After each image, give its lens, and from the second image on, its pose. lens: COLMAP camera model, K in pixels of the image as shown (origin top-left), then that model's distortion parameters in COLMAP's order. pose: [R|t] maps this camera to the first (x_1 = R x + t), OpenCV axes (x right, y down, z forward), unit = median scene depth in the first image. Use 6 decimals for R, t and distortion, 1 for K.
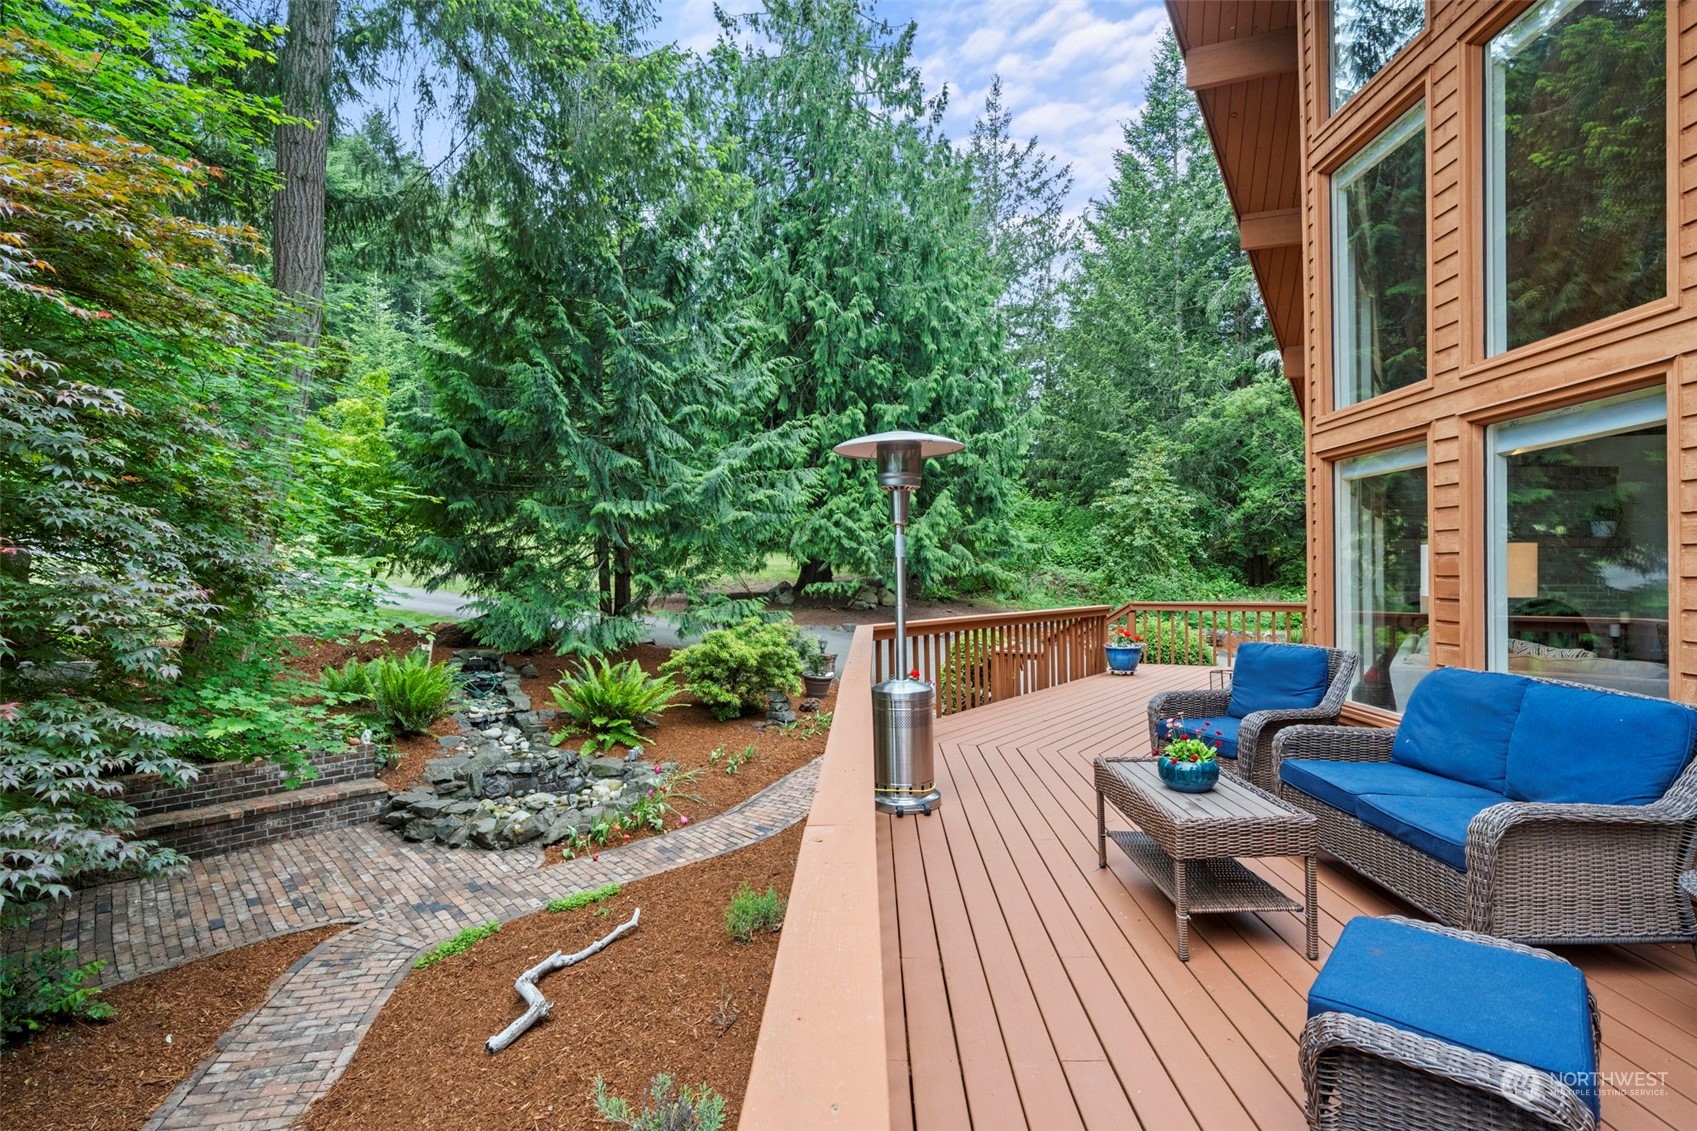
lens RADIAL K [[789.2, 0, 848.5], [0, 789.2, 565.5], [0, 0, 1]] dist [0.002041, 0.000064]
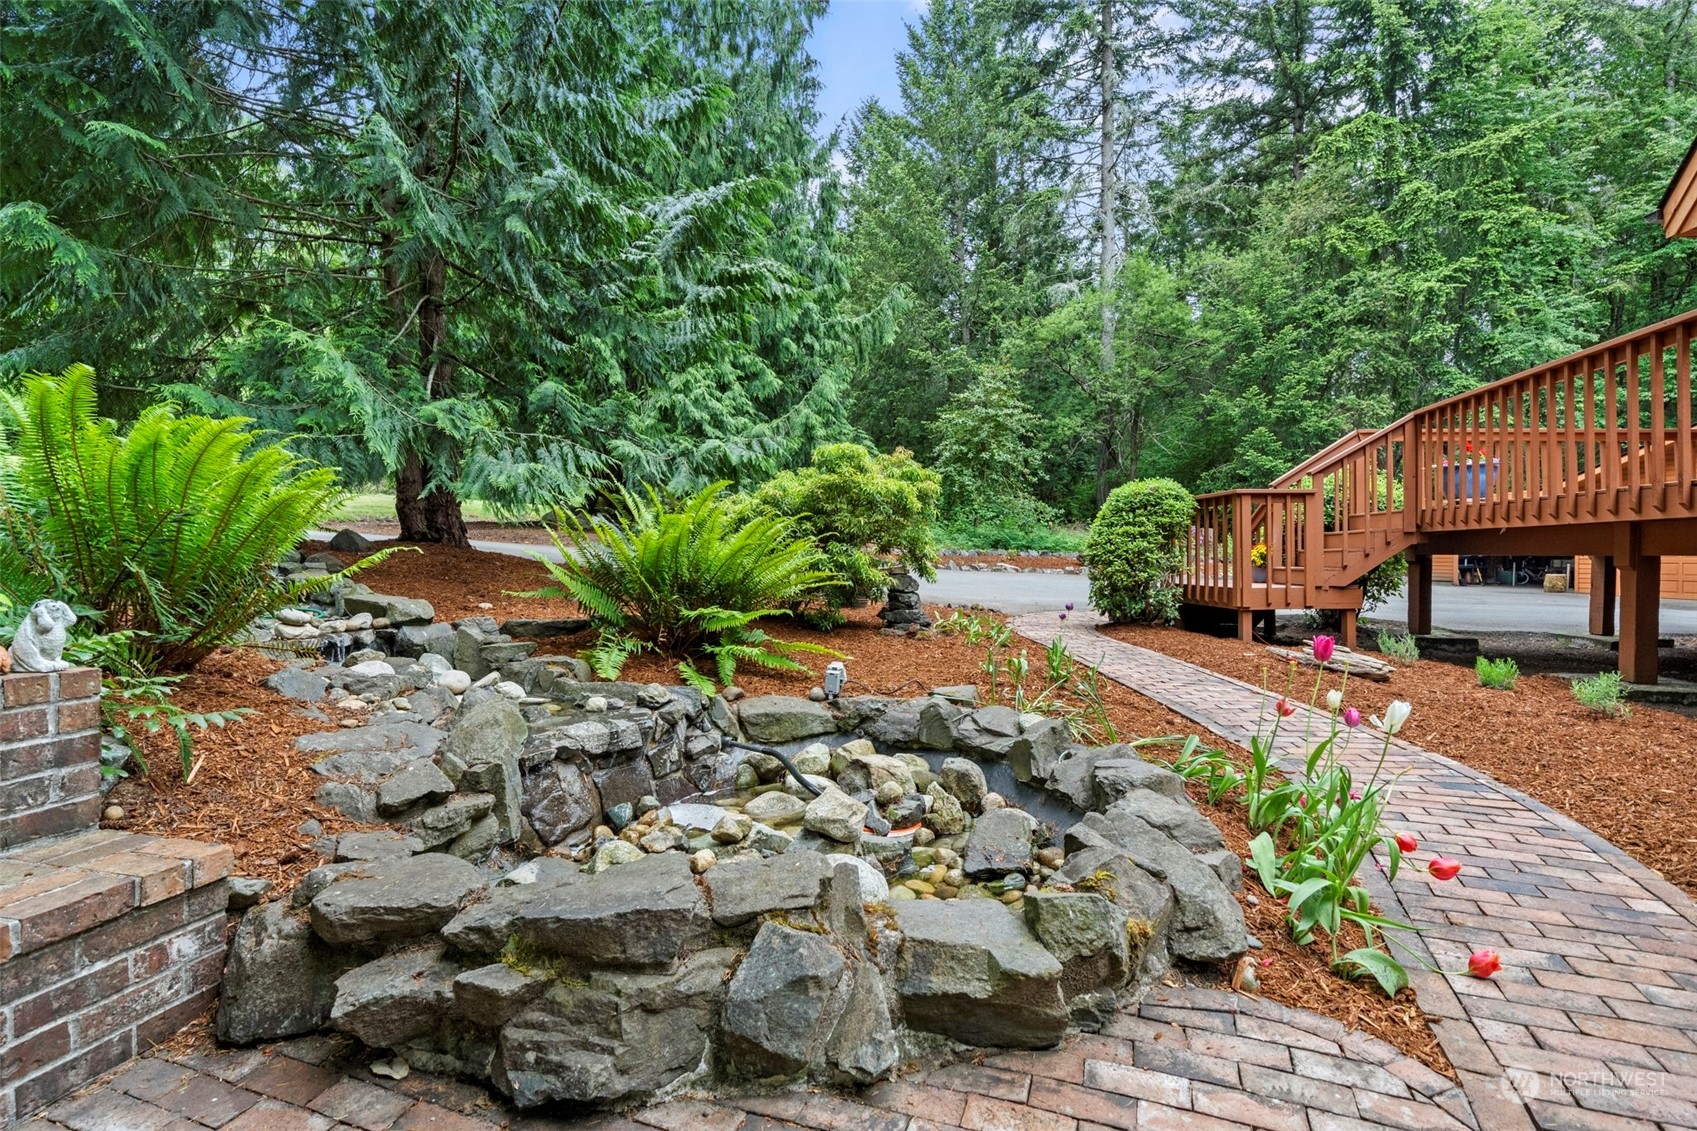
lens RADIAL K [[789.2, 0, 848.5], [0, 789.2, 565.5], [0, 0, 1]] dist [0.002041, 0.000064]
pose [[0.897115, -0.020263, 0.441332, -0.470878], [0.011356, 0.999675, 0.022815, 0.179694], [-0.441651, -0.015456, 0.897054, 0.664239]]
